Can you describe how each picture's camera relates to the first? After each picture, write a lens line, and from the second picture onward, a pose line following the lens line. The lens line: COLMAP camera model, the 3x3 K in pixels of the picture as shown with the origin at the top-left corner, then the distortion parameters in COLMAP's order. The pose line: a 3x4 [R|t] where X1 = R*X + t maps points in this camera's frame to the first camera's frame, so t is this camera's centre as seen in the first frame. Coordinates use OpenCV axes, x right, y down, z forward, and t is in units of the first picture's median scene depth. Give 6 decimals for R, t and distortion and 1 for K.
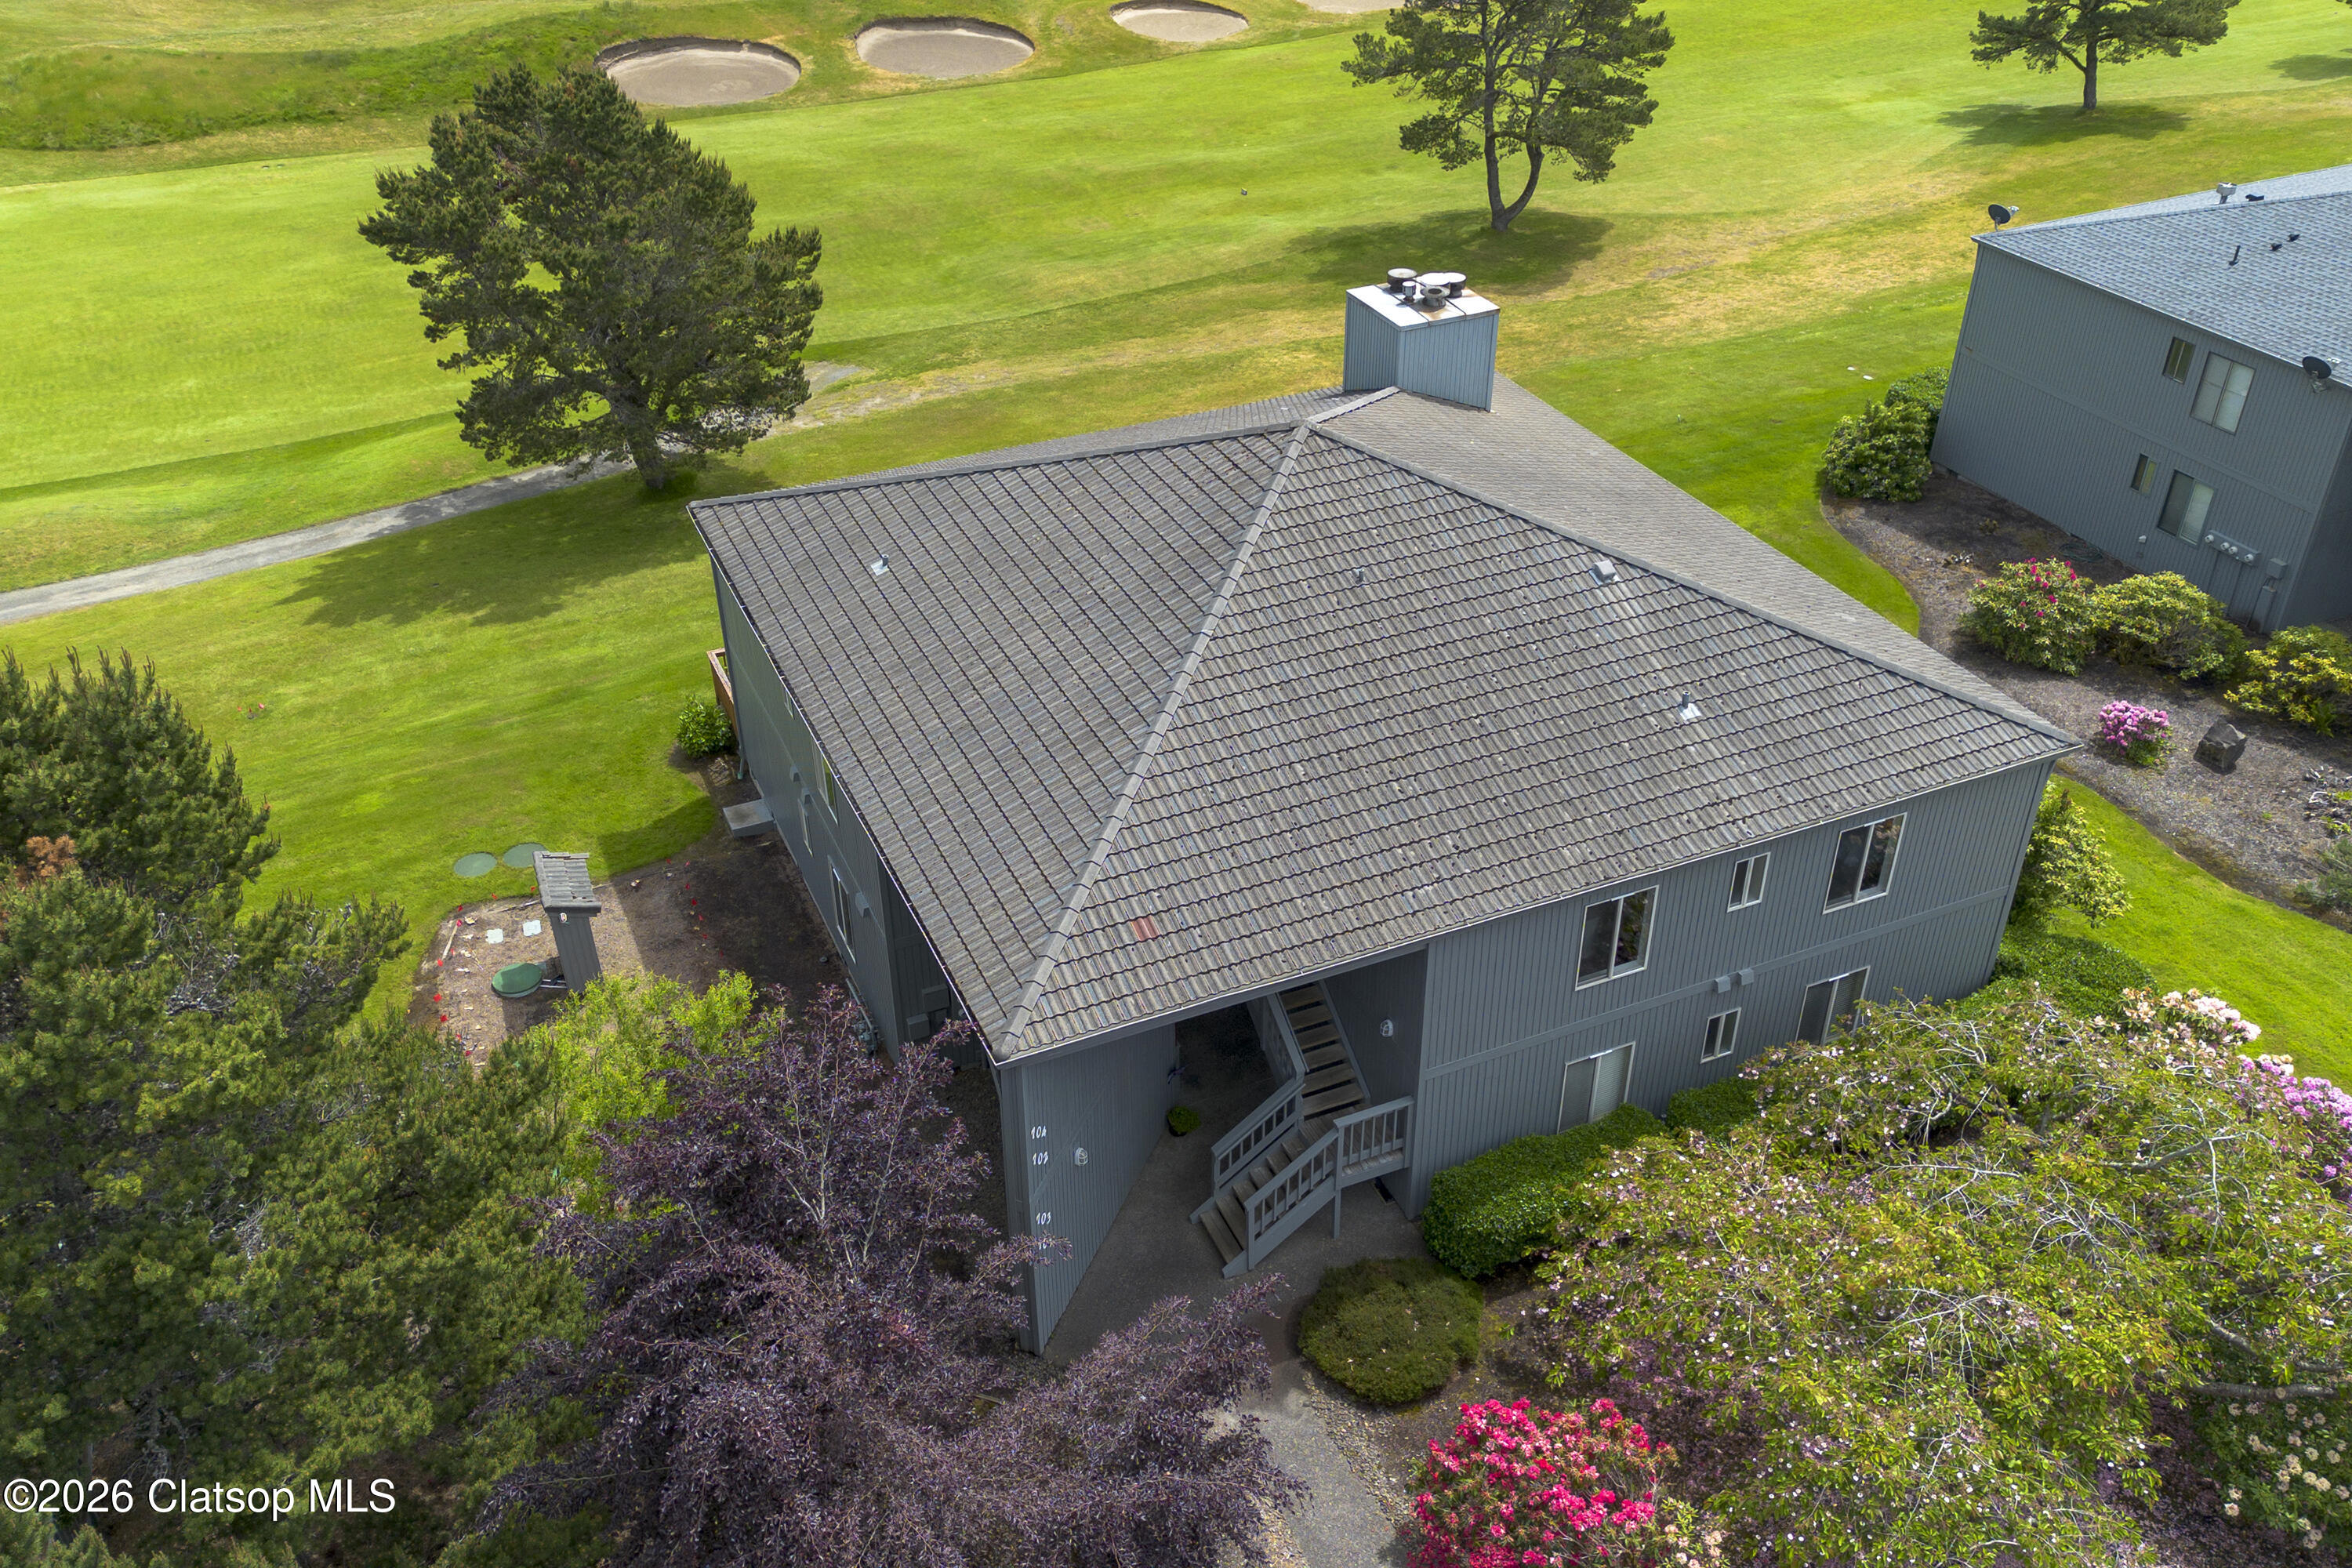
lens RADIAL K [[2035.1, 0, 1184.2], [0, 2035.1, 791.3], [0, 0, 1]] dist [0.049495, -0.000623]
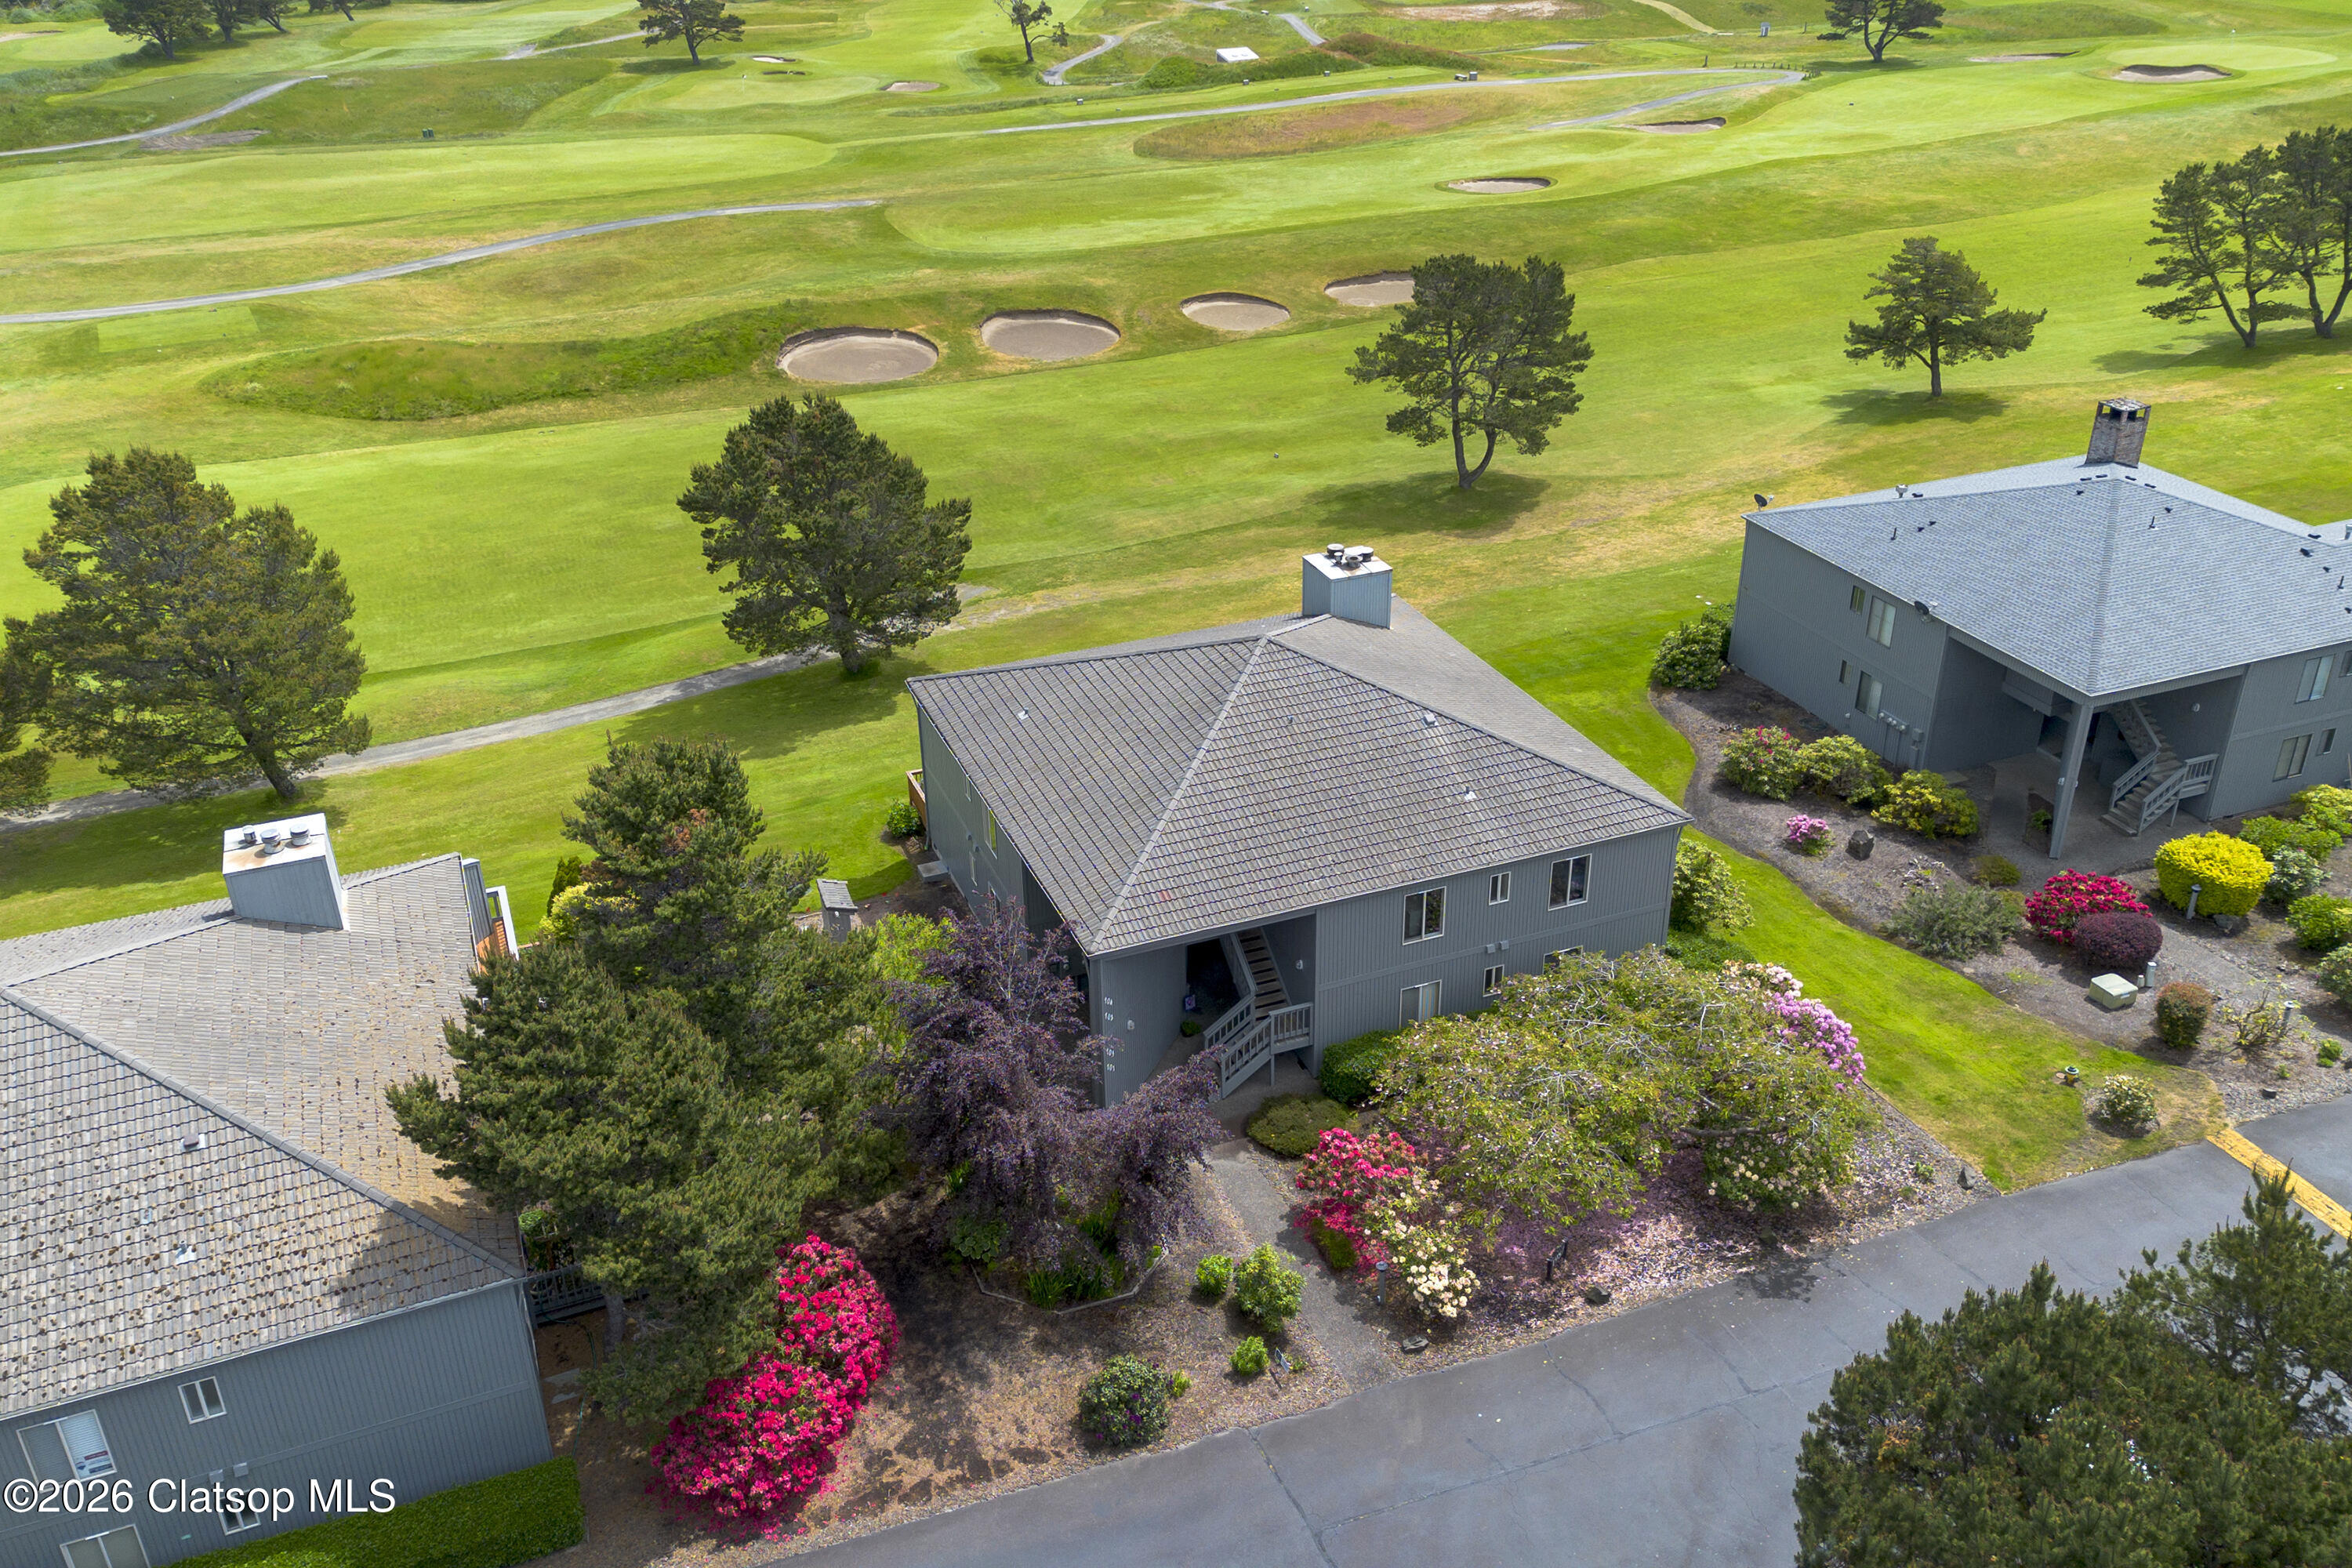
lens RADIAL K [[2035.1, 0, 1184.2], [0, 2035.1, 791.3], [0, 0, 1]] dist [0.049495, -0.000623]
pose [[0.999231, 0.012722, -0.037092, 0.033858], [-0.016156, 0.995458, -0.093818, 0.073543], [0.035730, 0.094345, 0.994898, -0.455880]]
